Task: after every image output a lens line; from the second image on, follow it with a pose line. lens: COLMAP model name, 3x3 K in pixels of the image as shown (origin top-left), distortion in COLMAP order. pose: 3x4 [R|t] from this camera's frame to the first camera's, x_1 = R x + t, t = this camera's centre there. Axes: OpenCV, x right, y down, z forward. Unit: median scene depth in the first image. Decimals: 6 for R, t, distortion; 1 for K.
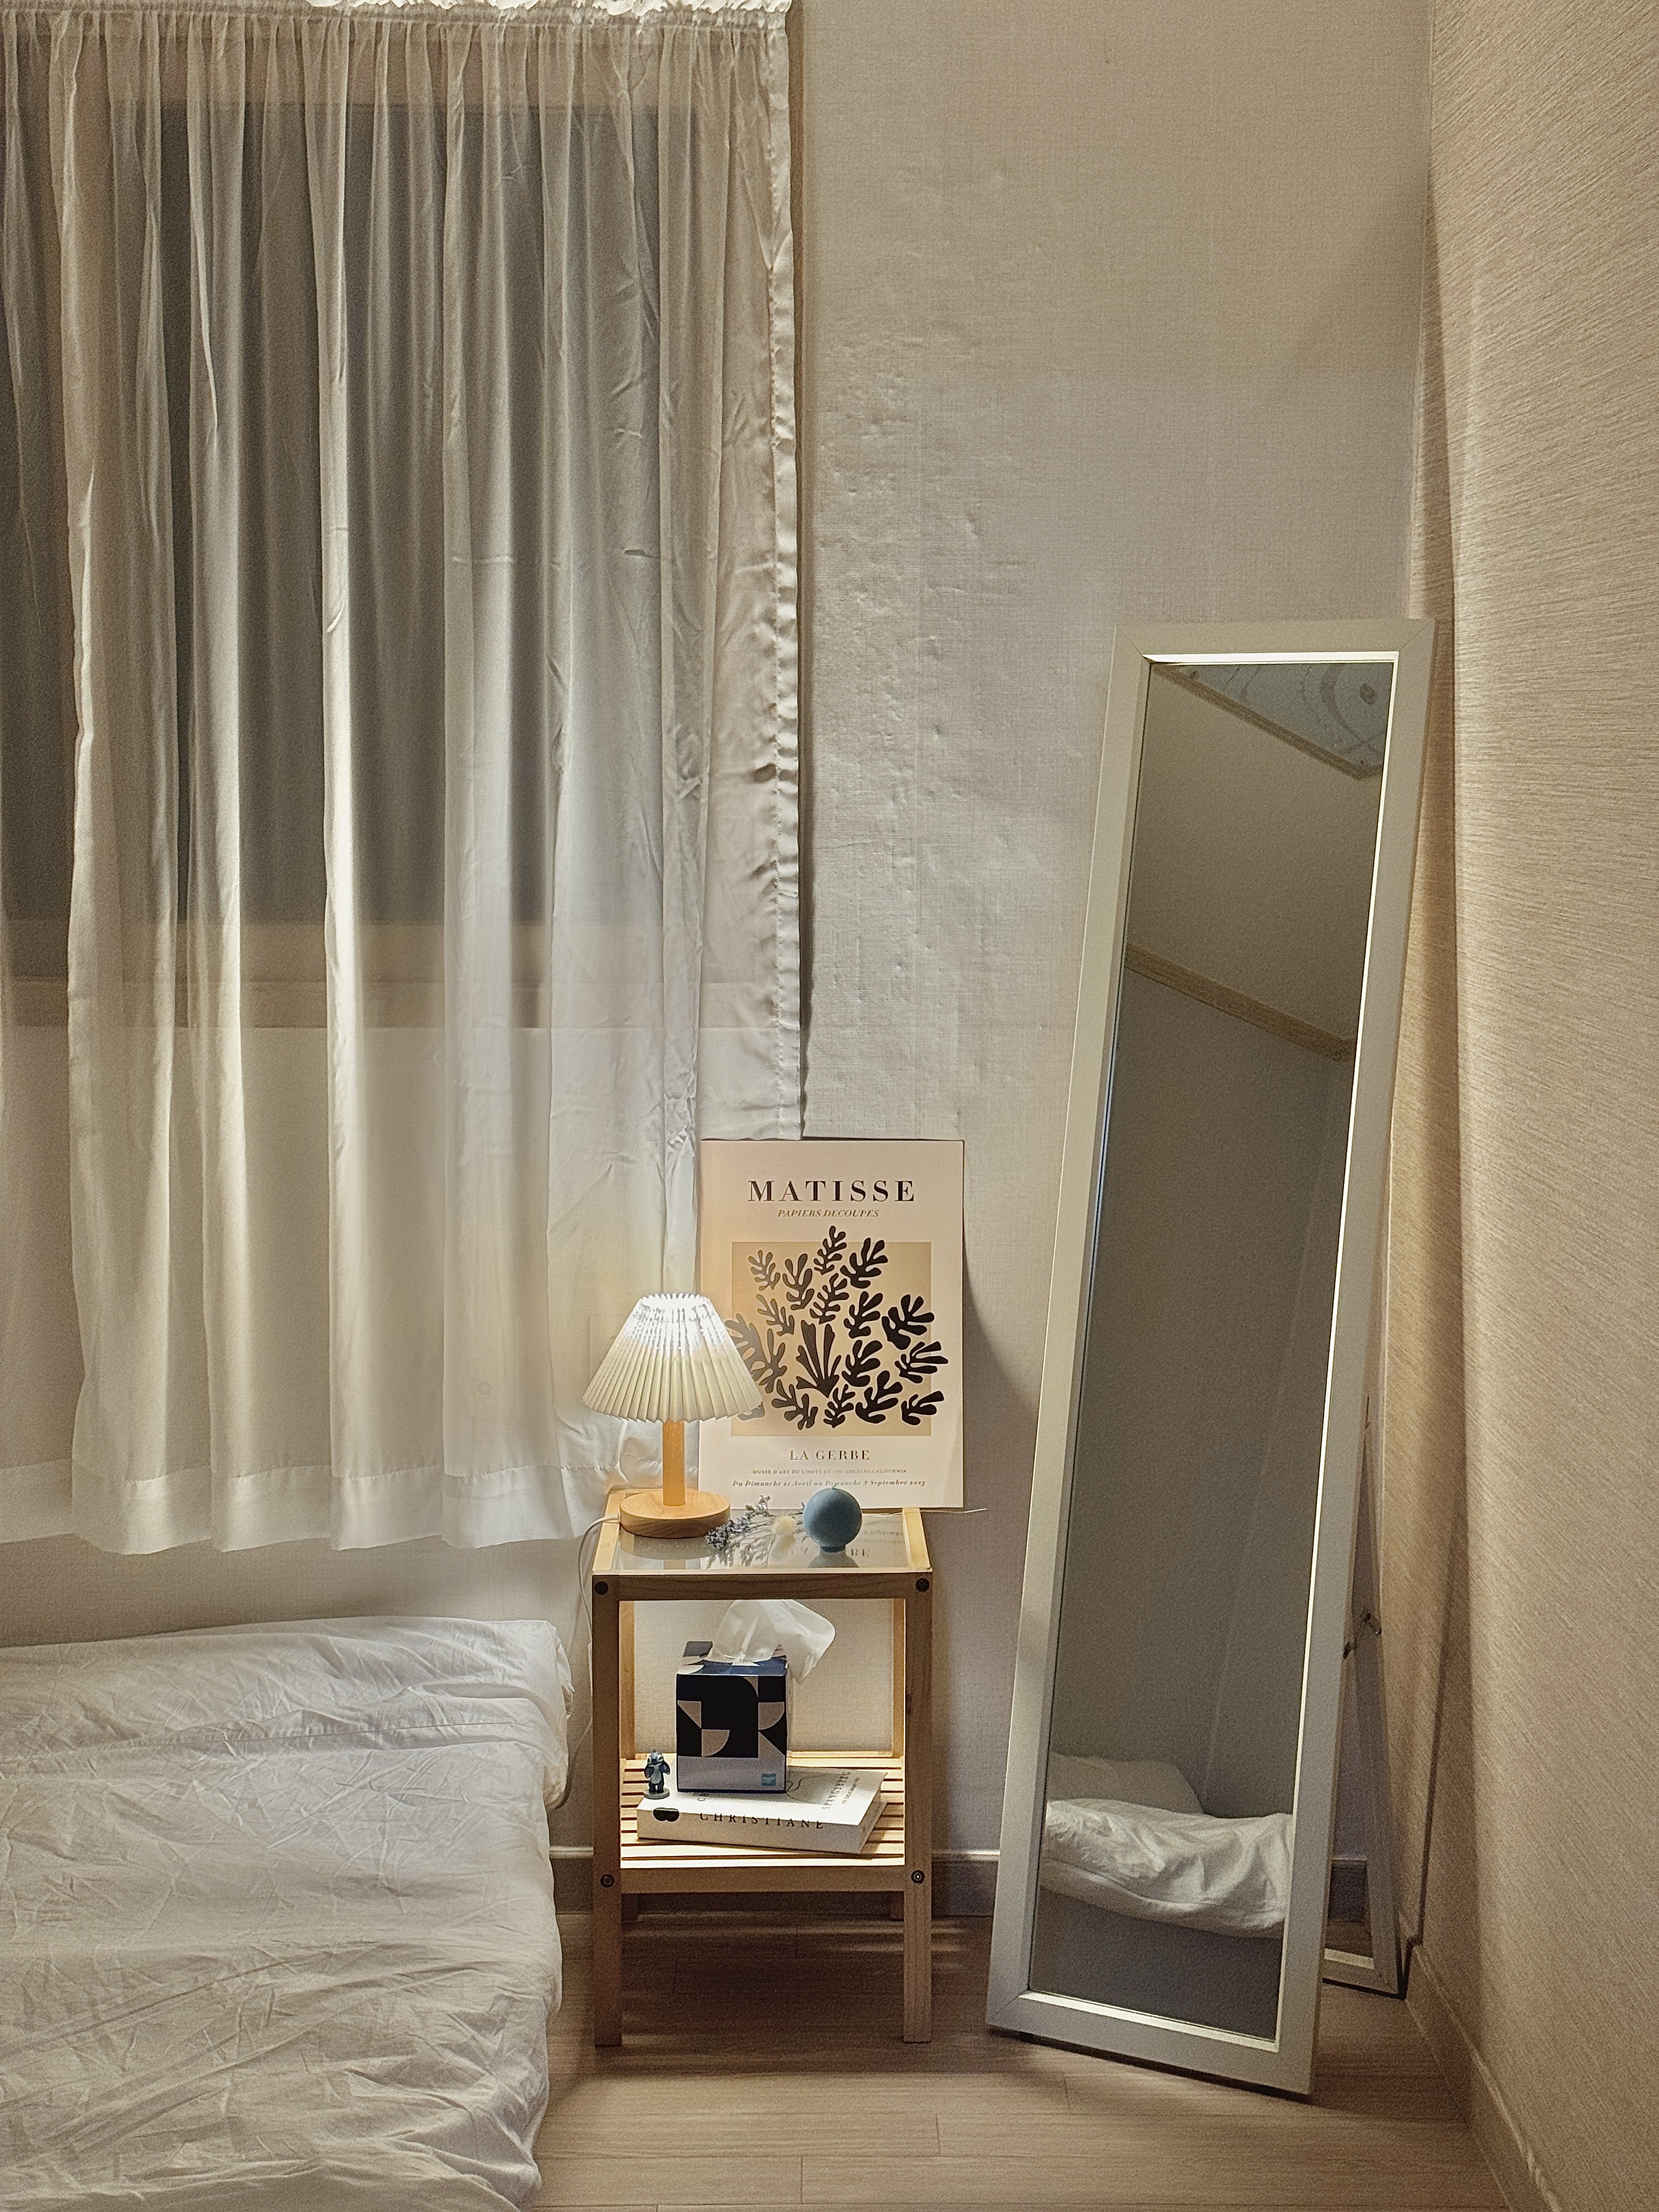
lens RADIAL K [[3037.8, 0, 829.6], [0, 3037.8, 1102.6], [0, 0, 1]] dist [0.112916, 0.000000]
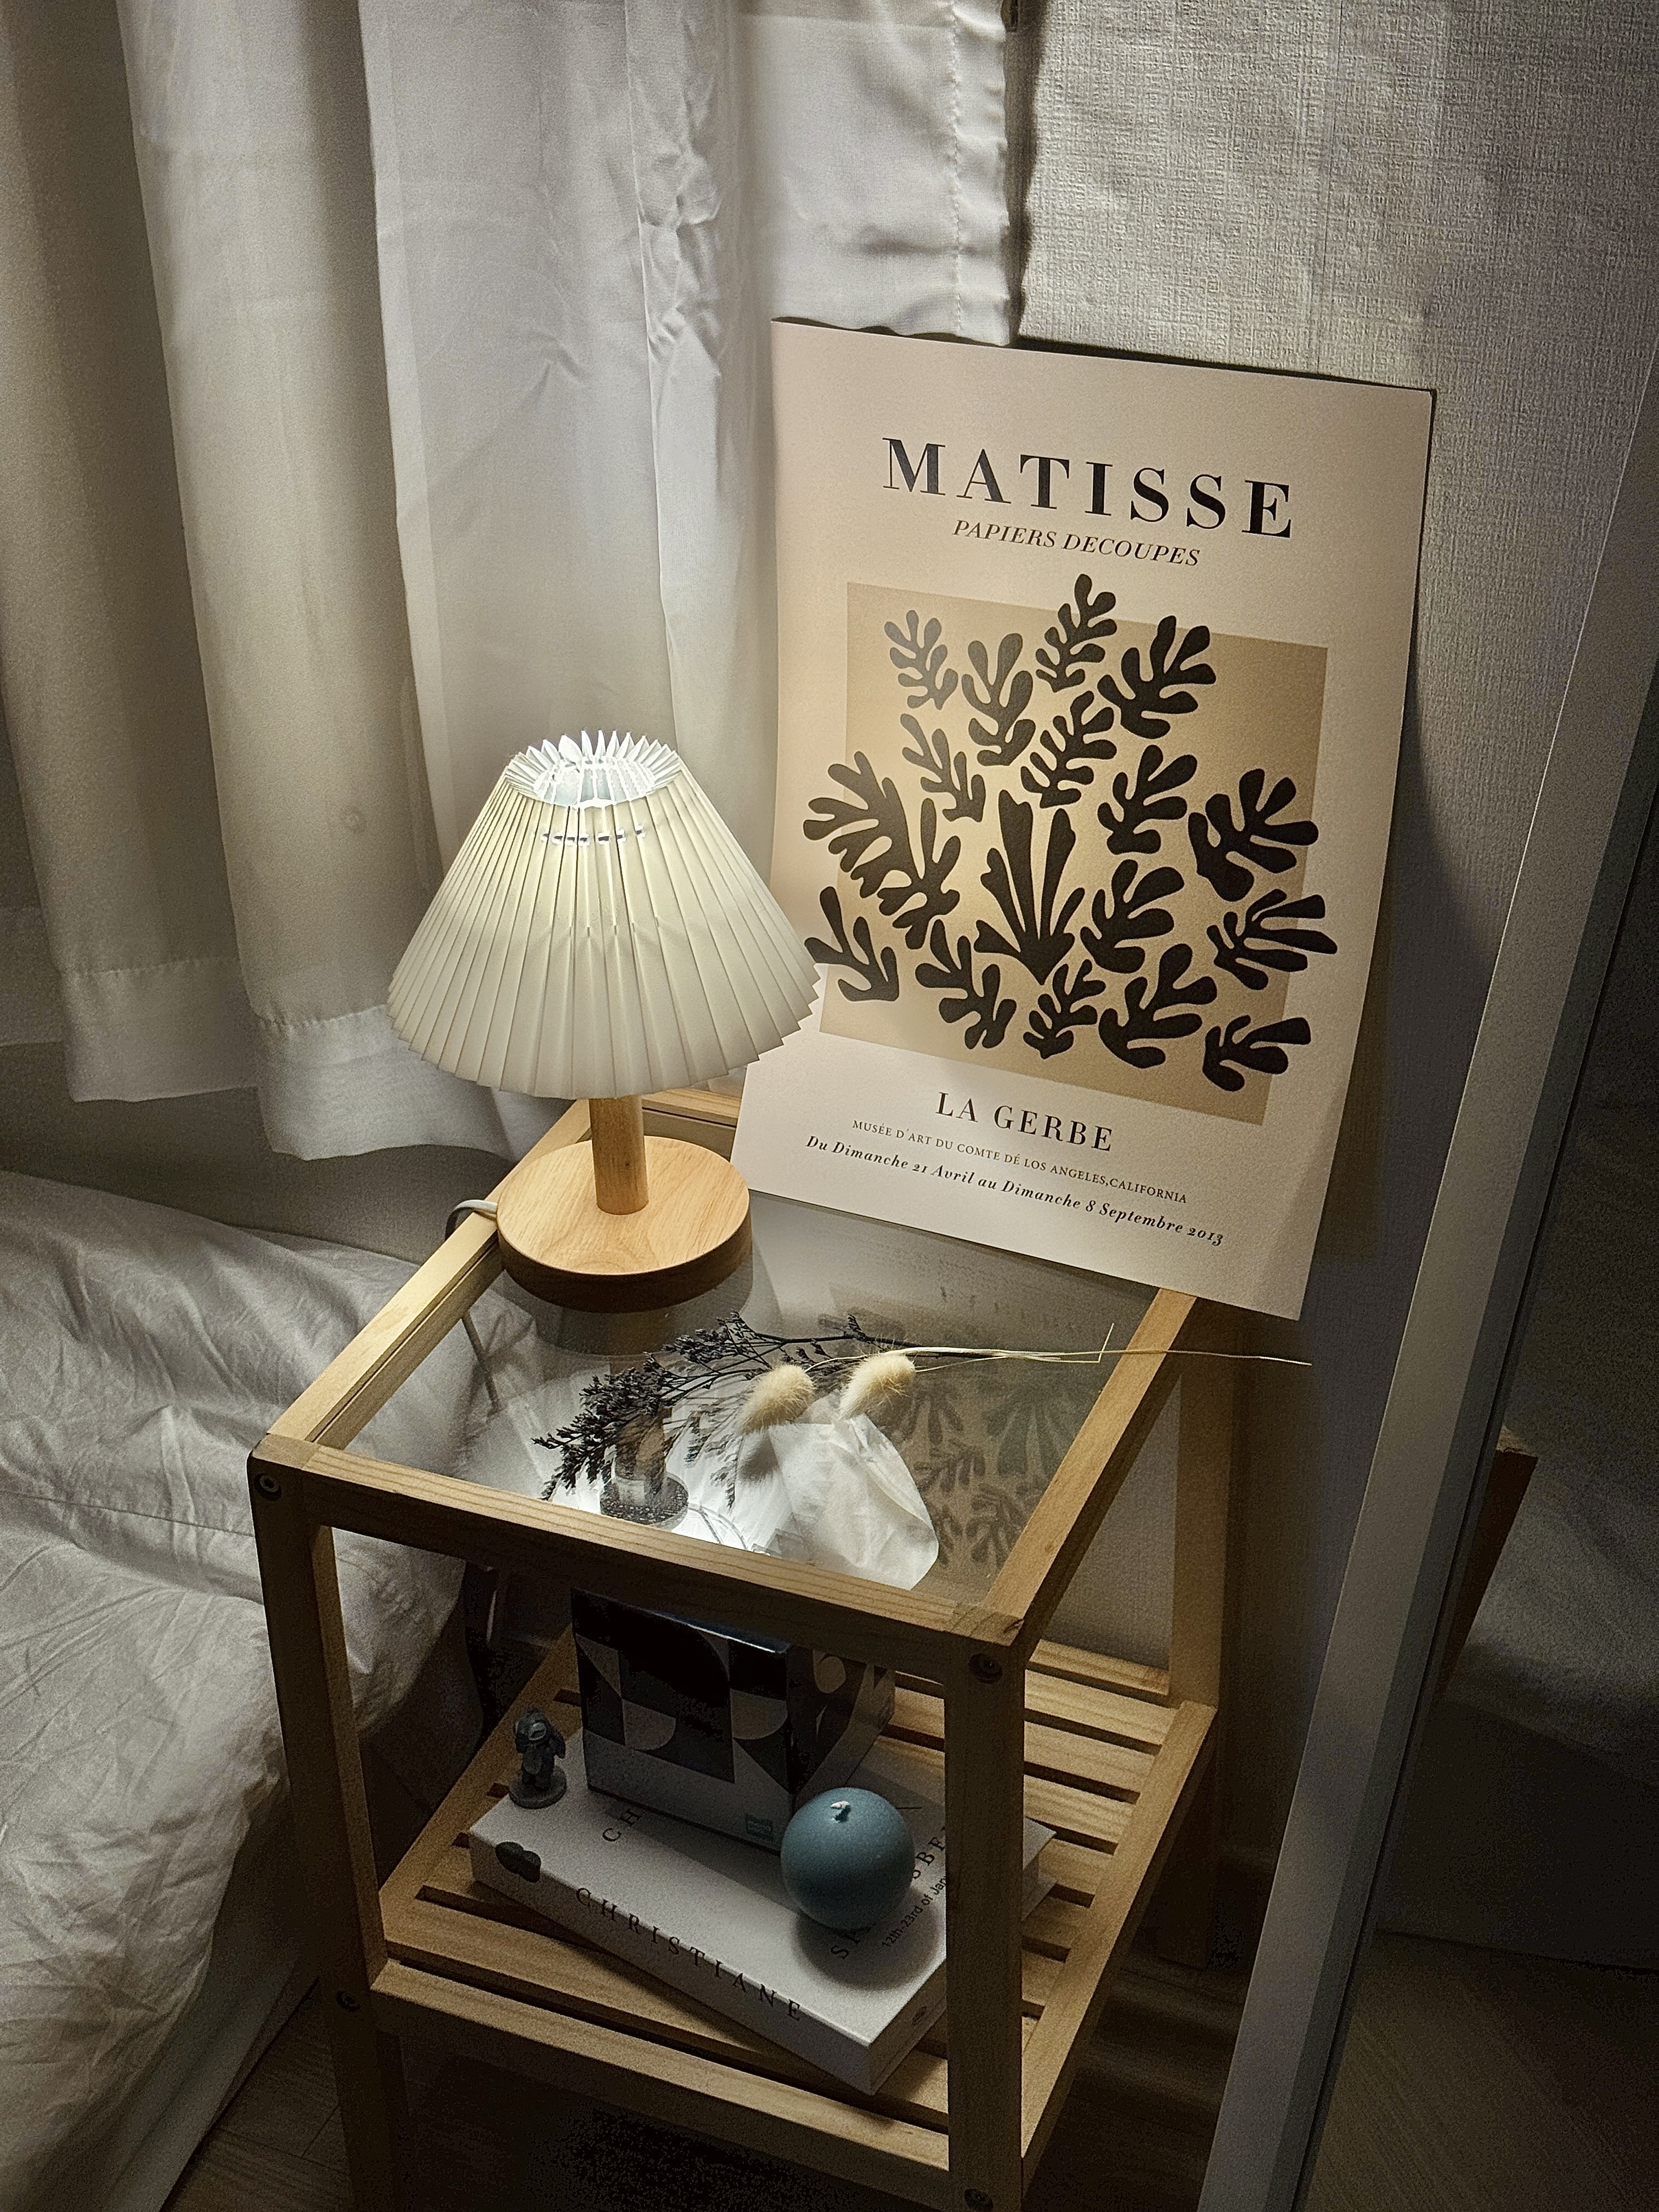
lens RADIAL K [[3037.8, 0, 830.5], [0, 3037.8, 1109.4], [0, 0, 1]] dist [0.112916, 0.000000]
pose [[0.919522, 0.186812, -0.345804, 0.119361], [-0.030156, 0.910762, 0.411828, -0.057286], [0.391880, -0.368257, 0.843100, 0.631102]]
